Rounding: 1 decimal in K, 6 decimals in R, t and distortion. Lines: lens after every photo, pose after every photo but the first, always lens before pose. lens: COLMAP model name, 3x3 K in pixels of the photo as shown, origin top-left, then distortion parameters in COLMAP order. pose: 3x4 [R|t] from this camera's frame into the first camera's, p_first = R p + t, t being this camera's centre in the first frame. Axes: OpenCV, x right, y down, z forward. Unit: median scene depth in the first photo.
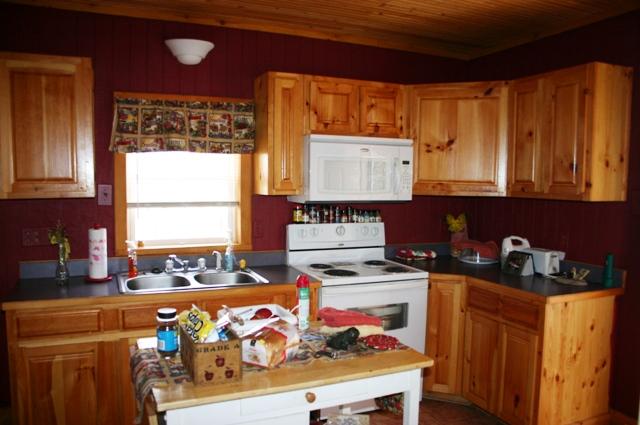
lens RADIAL K [[525.0, 0, 320.0], [0, 525.0, 225.8], [0, 0, 1]] dist [-0.141753, 0.134931]
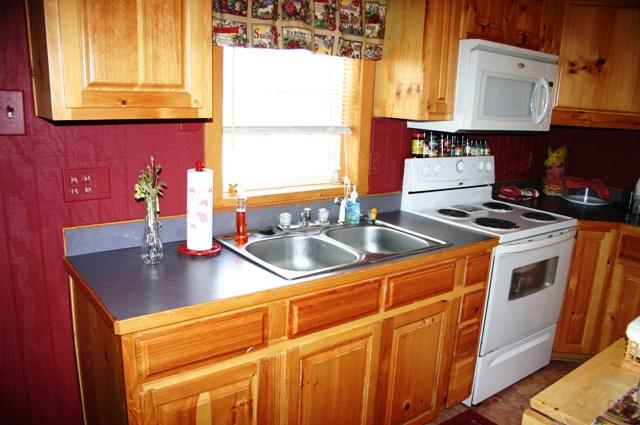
lens RADIAL K [[525.0, 0, 320.0], [0, 525.0, 225.8], [0, 0, 1]] dist [-0.141753, 0.134931]
pose [[0.962248, -0.031342, 0.270363, -0.405516], [-0.011689, 0.987673, 0.156096, -0.023635], [-0.271923, -0.153363, 0.950020, 0.313294]]
